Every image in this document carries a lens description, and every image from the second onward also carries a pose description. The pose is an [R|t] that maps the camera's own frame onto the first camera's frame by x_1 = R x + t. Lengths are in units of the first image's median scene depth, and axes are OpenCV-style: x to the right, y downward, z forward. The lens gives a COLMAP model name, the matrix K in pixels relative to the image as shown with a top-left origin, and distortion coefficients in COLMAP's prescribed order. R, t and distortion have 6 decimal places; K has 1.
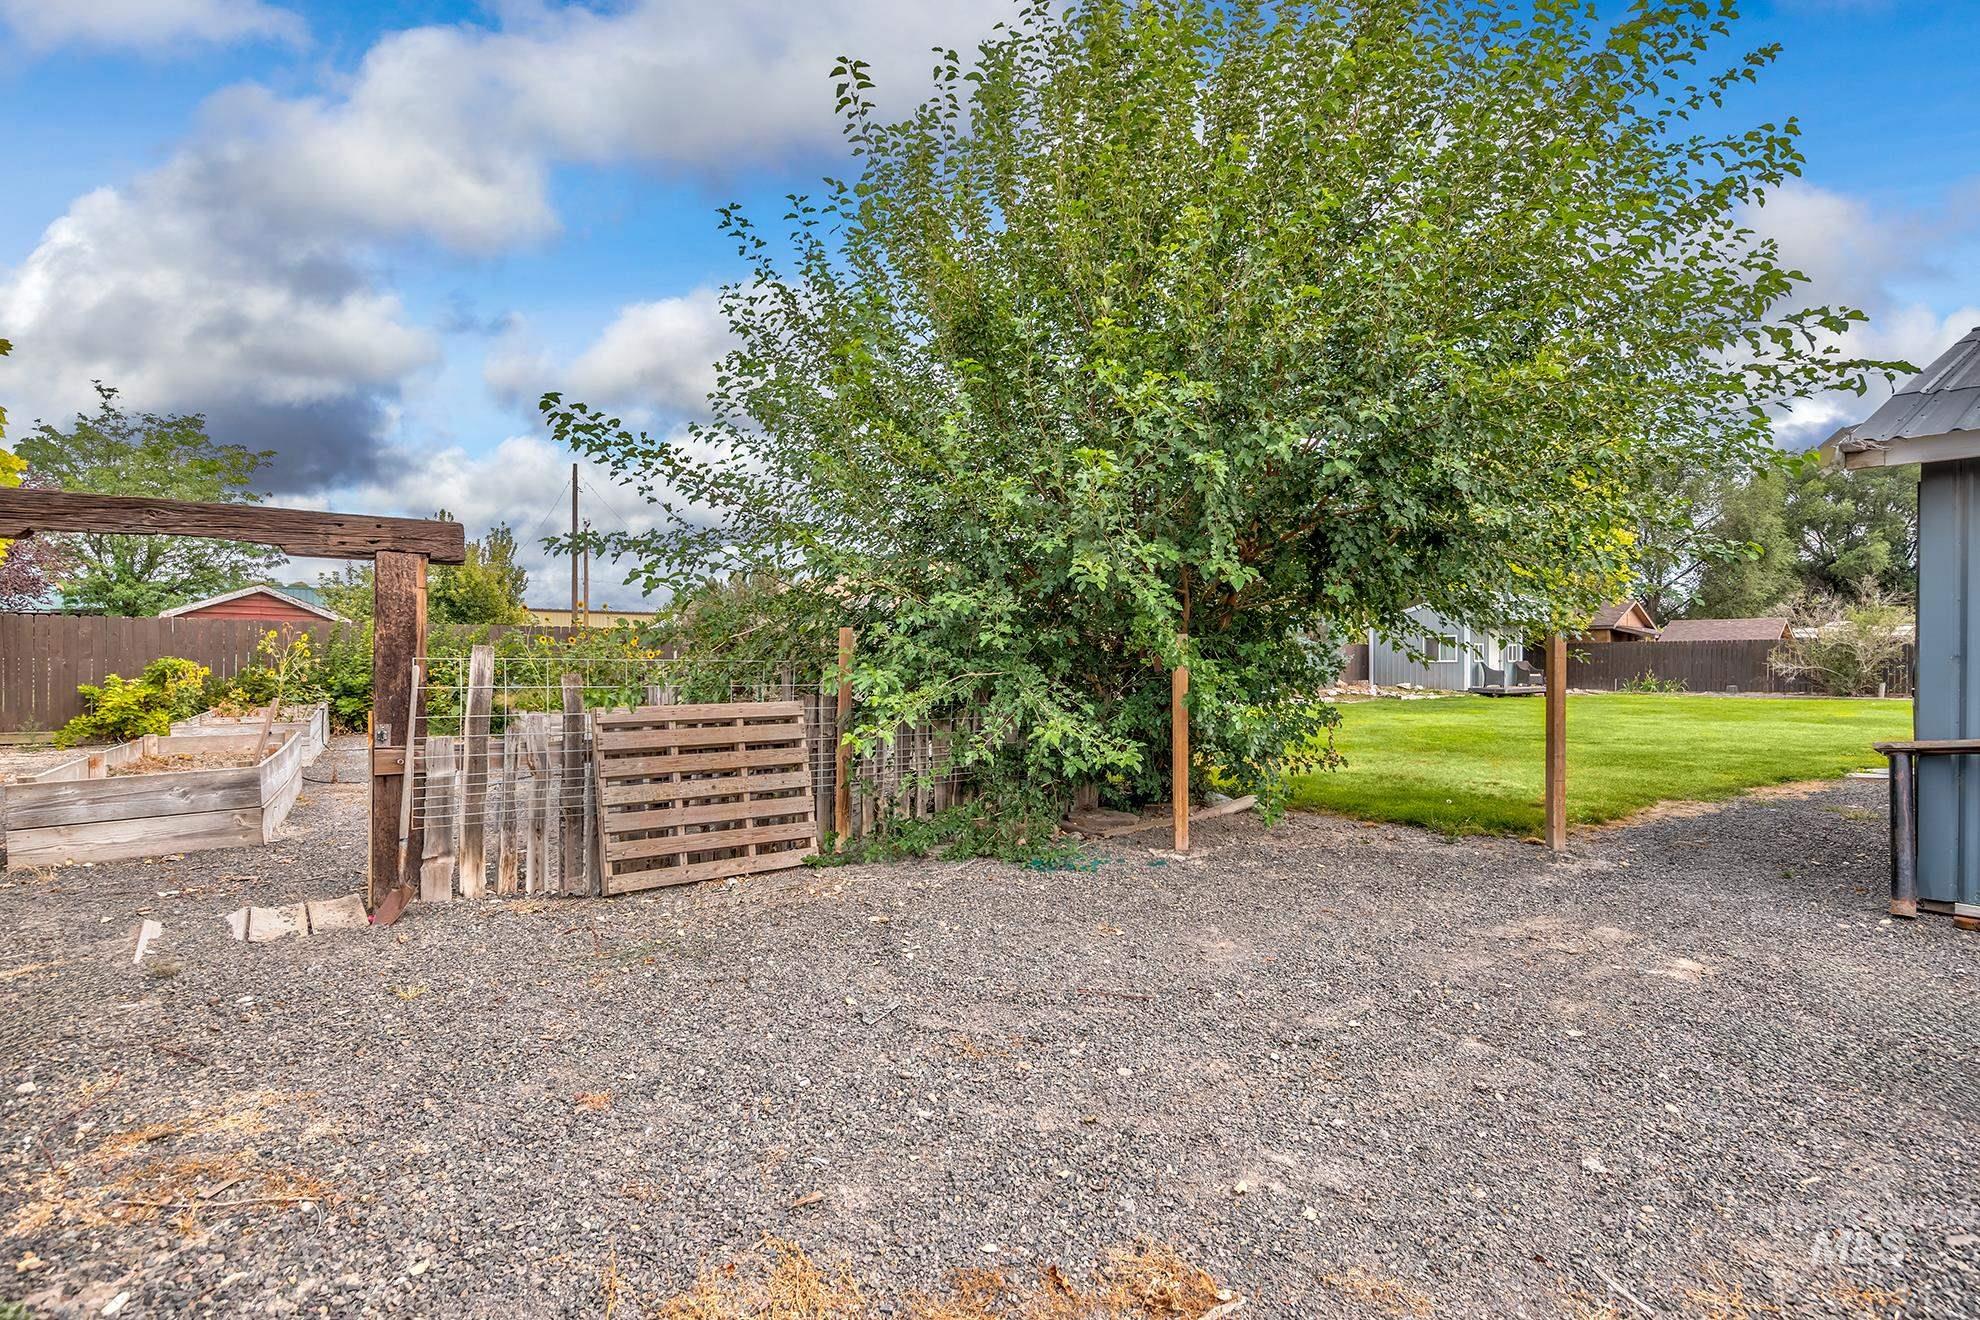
lens RADIAL K [[882.7, 0, 992.9], [0, 882.7, 667.3], [0, 0, 1]] dist [-0.005002, 0.000063]
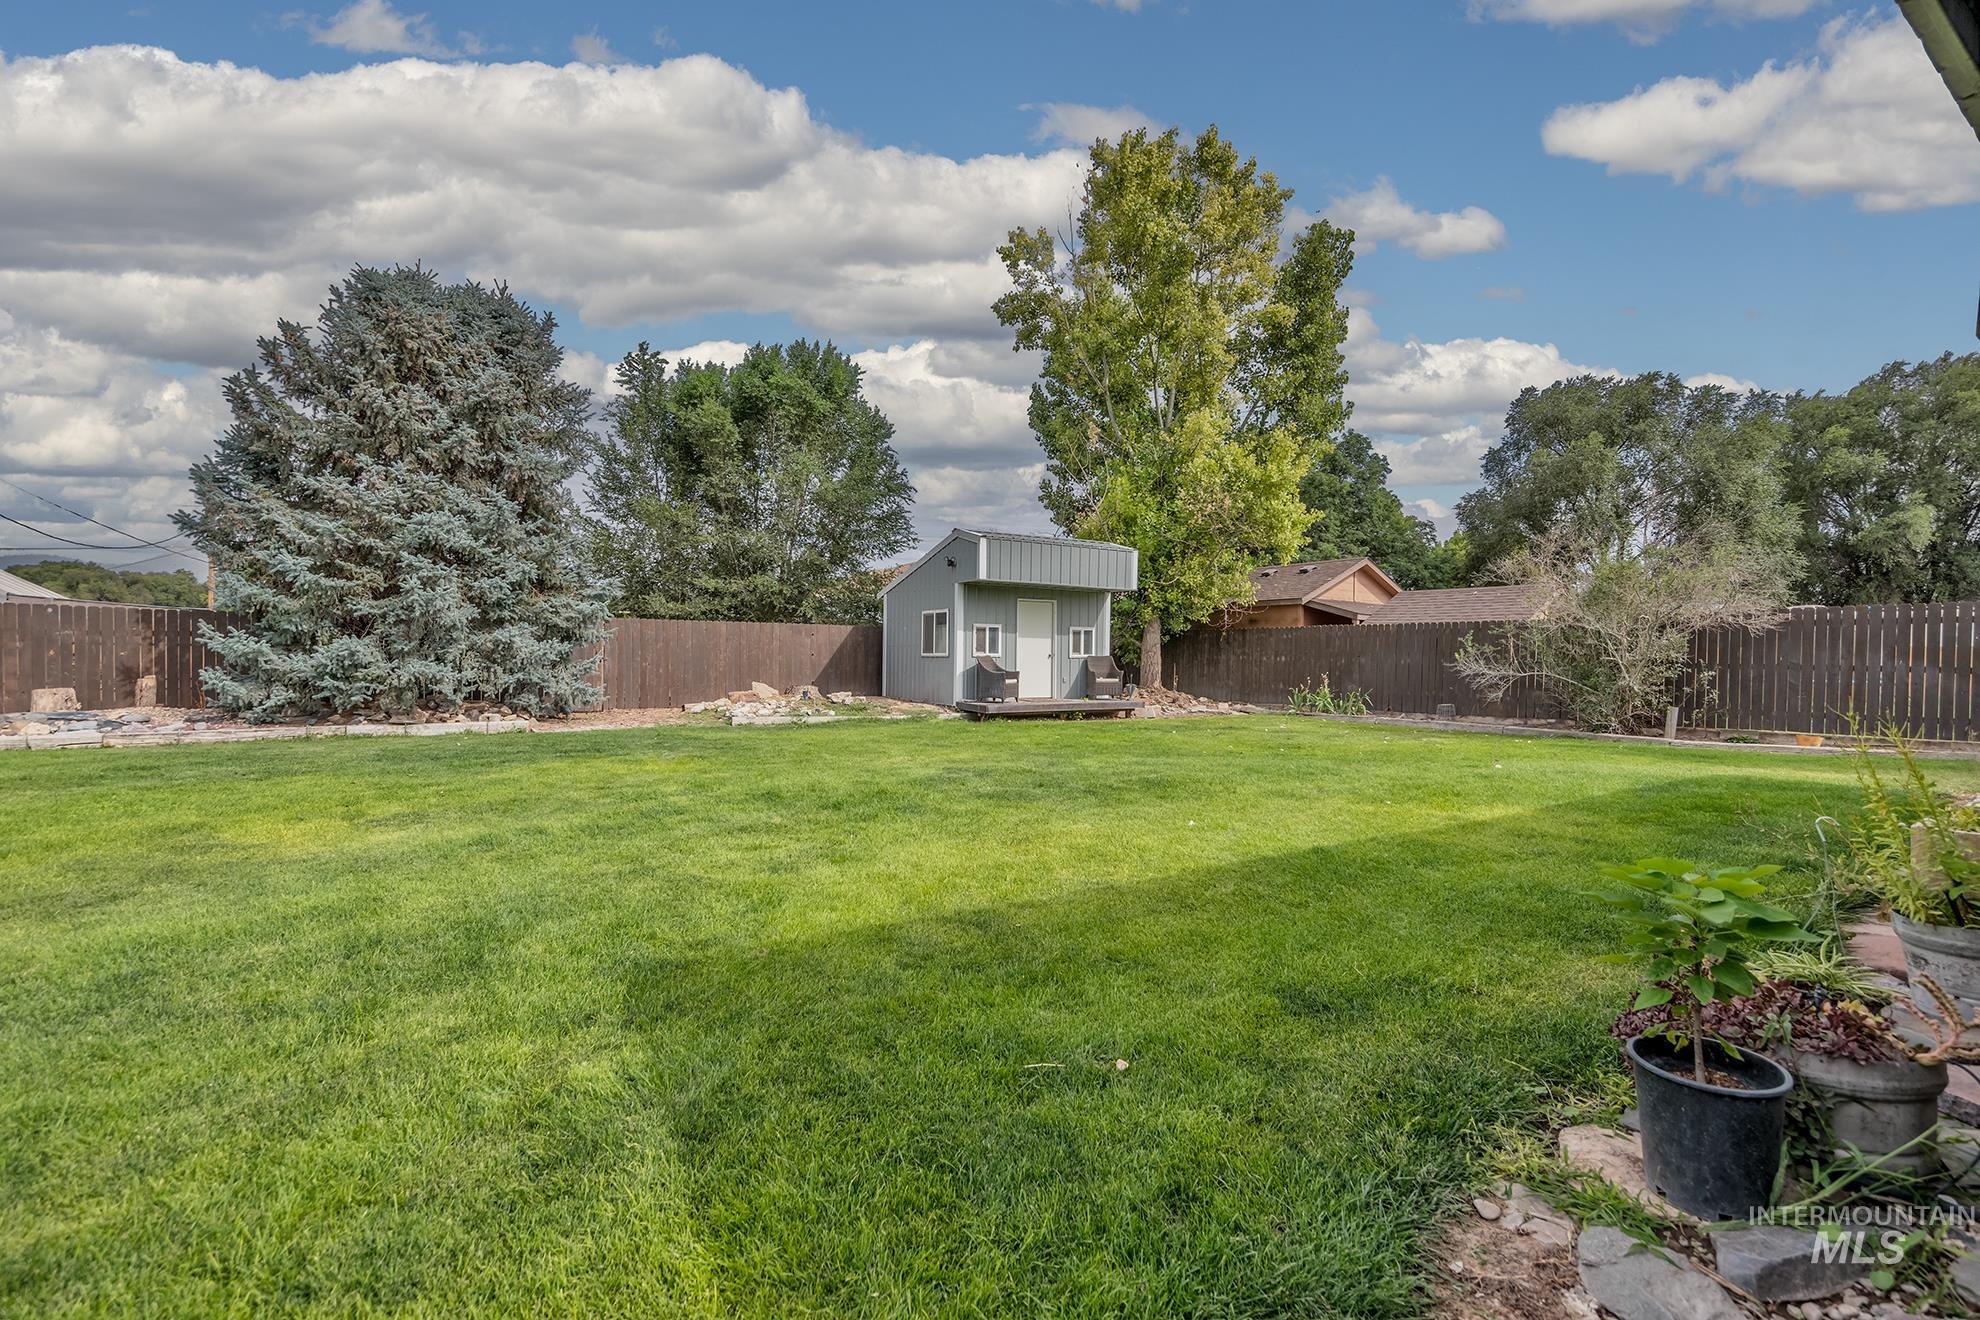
lens RADIAL K [[882.7, 0, 987.8], [0, 882.7, 657.7], [0, 0, 1]] dist [-0.005002, 0.000063]
pose [[0.997450, 0.012040, -0.070349, 0.606445], [-0.012242, 0.999922, -0.002453, -0.003882], [0.070314, 0.003308, 0.997519, 0.437002]]
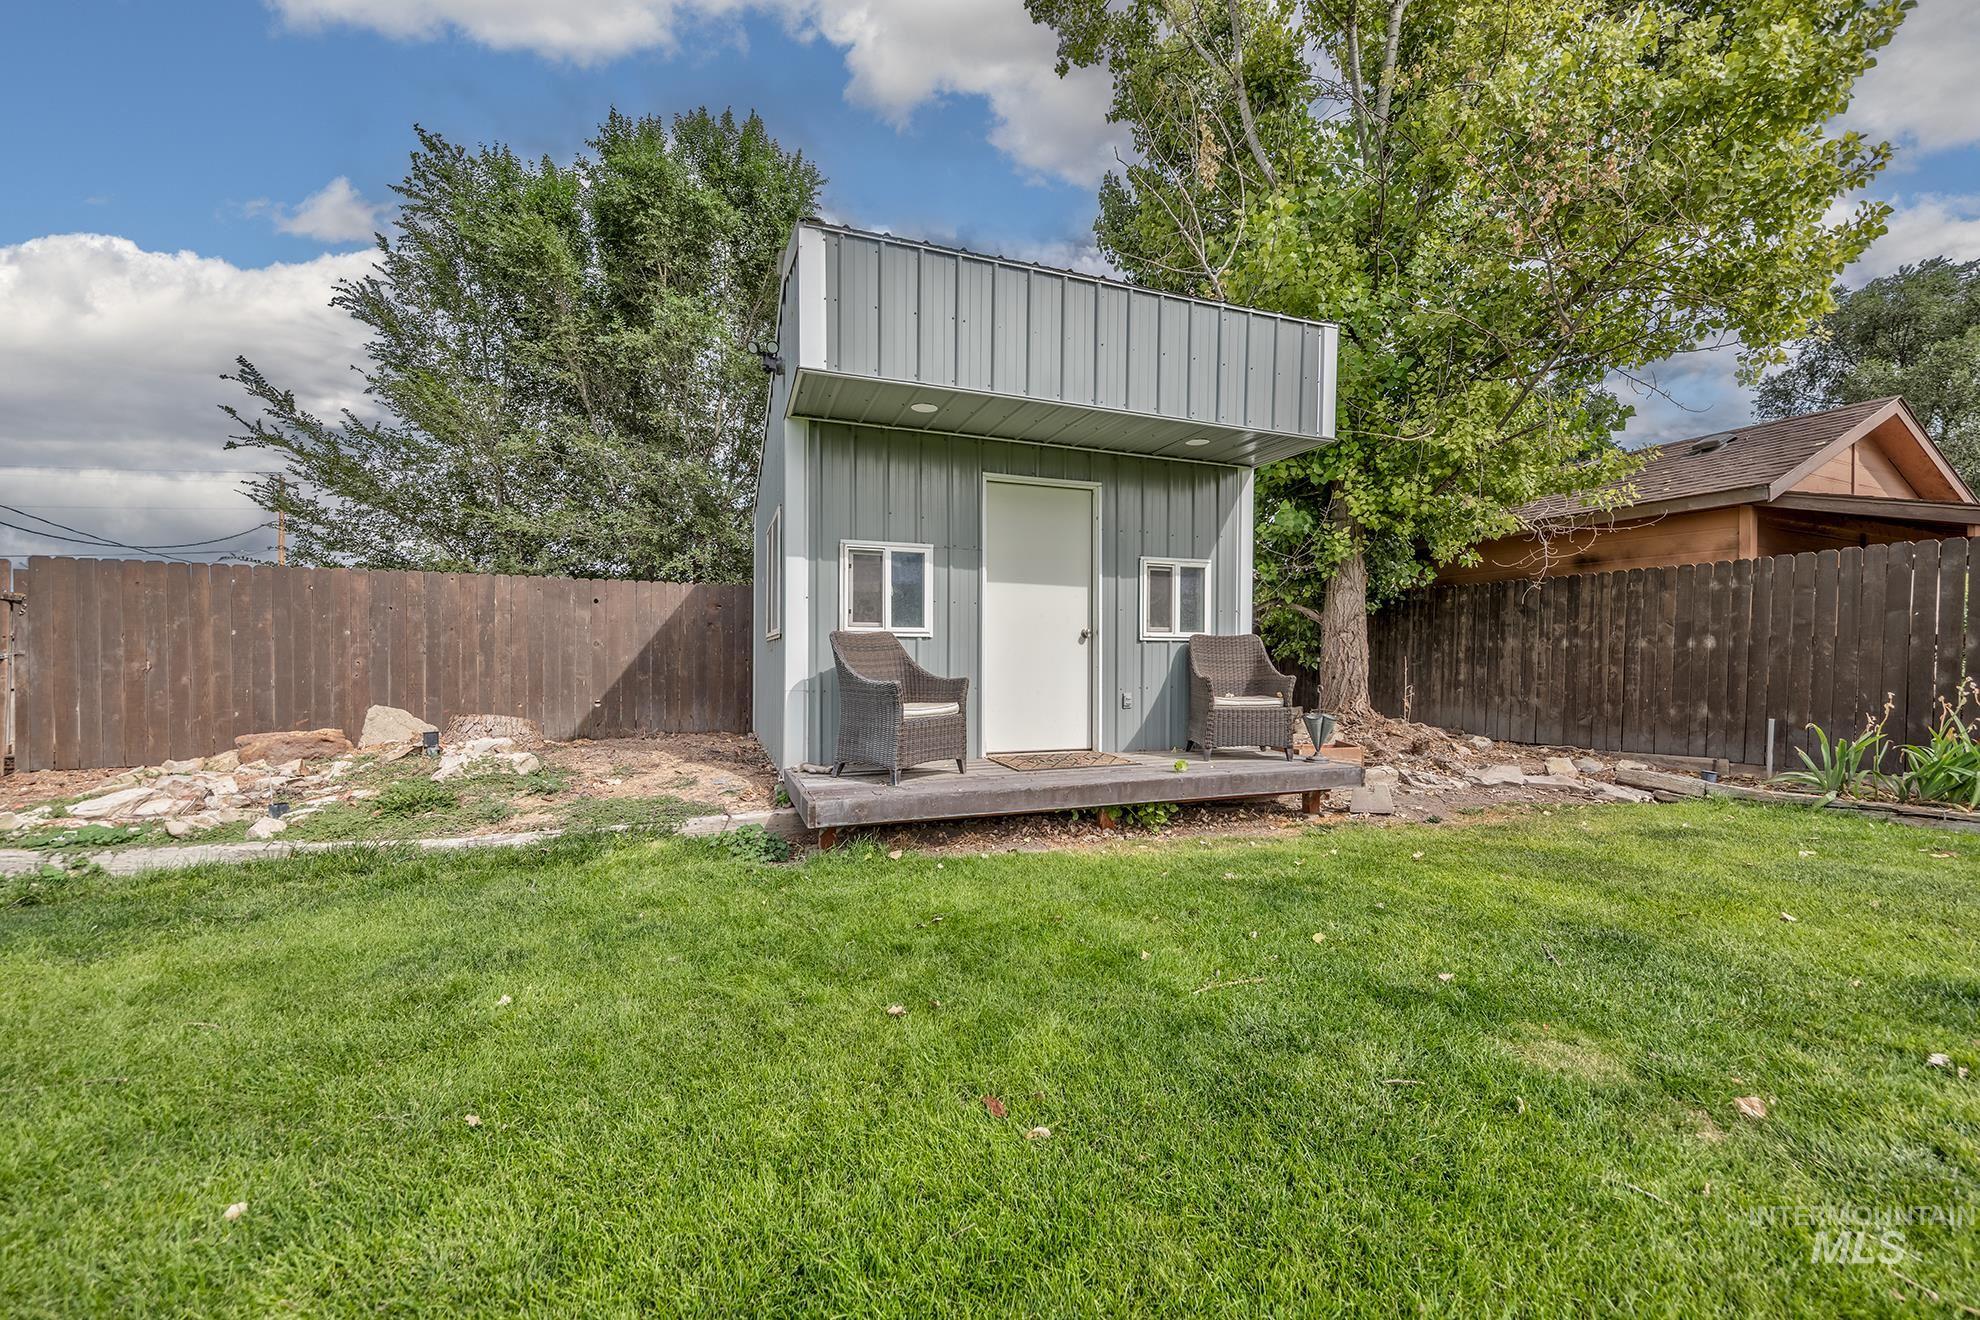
lens RADIAL K [[814.0, 0, 1007.8], [0, 814.0, 664.8], [0, 0, 1]] dist [0.013913, -0.000027]
pose [[0.977728, 0.005150, -0.209813, 0.630780], [-0.005297, 0.999986, -0.000138, 0.000439], [0.209809, 0.001247, 0.977742, 0.848172]]
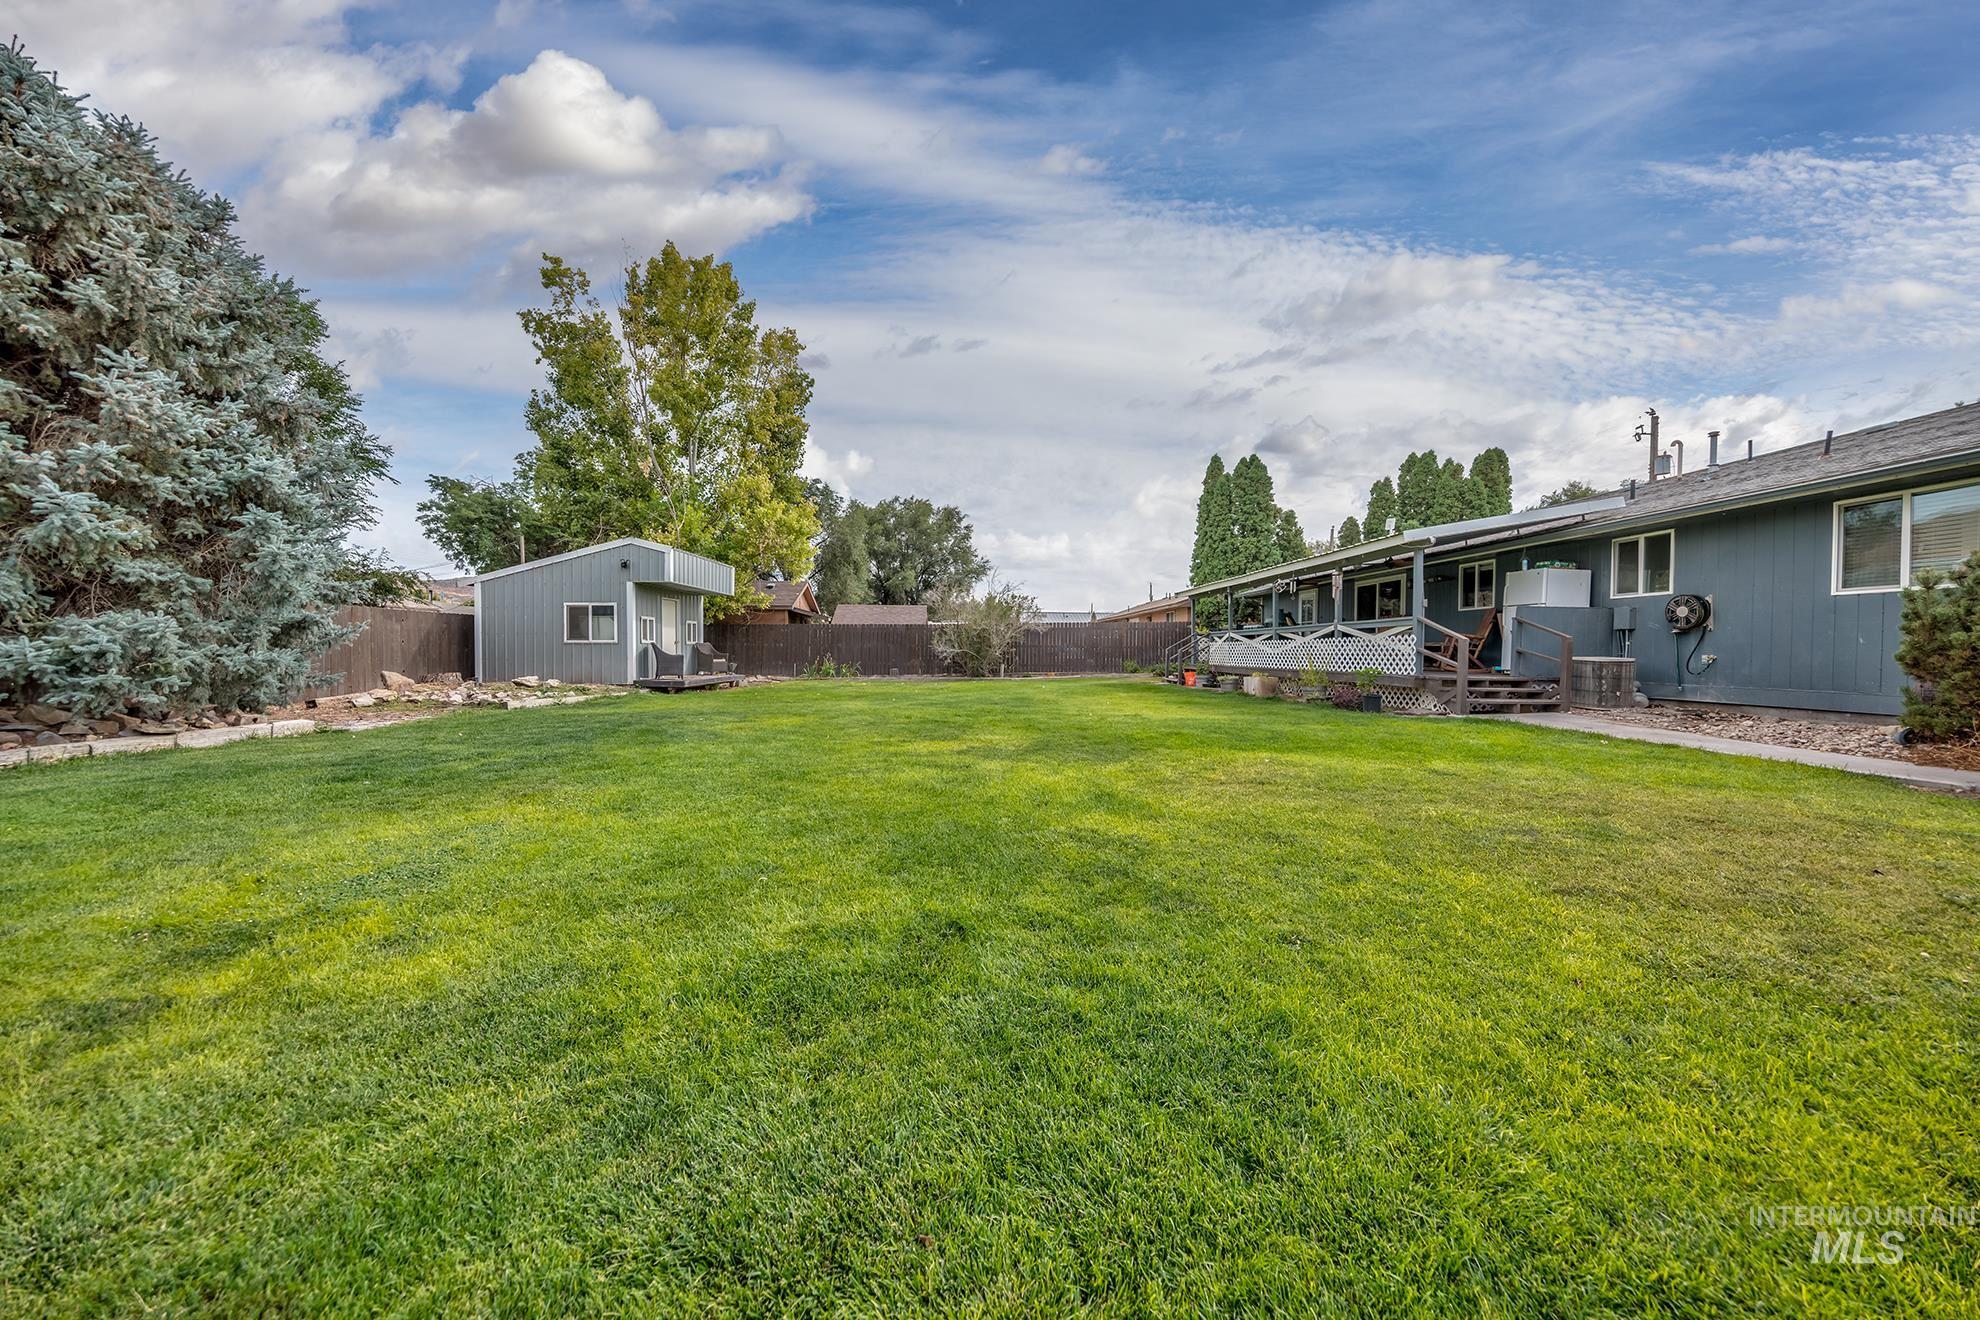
lens RADIAL K [[680.3, 0, 988.1], [0, 680.3, 650.9], [0, 0, 1]] dist [0.001671, -0.000420]
pose [[0.569419, 0.000019, 0.822047, 0.263373], [0.002615, 0.999995, -0.001834, 0.002064], [-0.822043, 0.003193, 0.569417, 0.475093]]
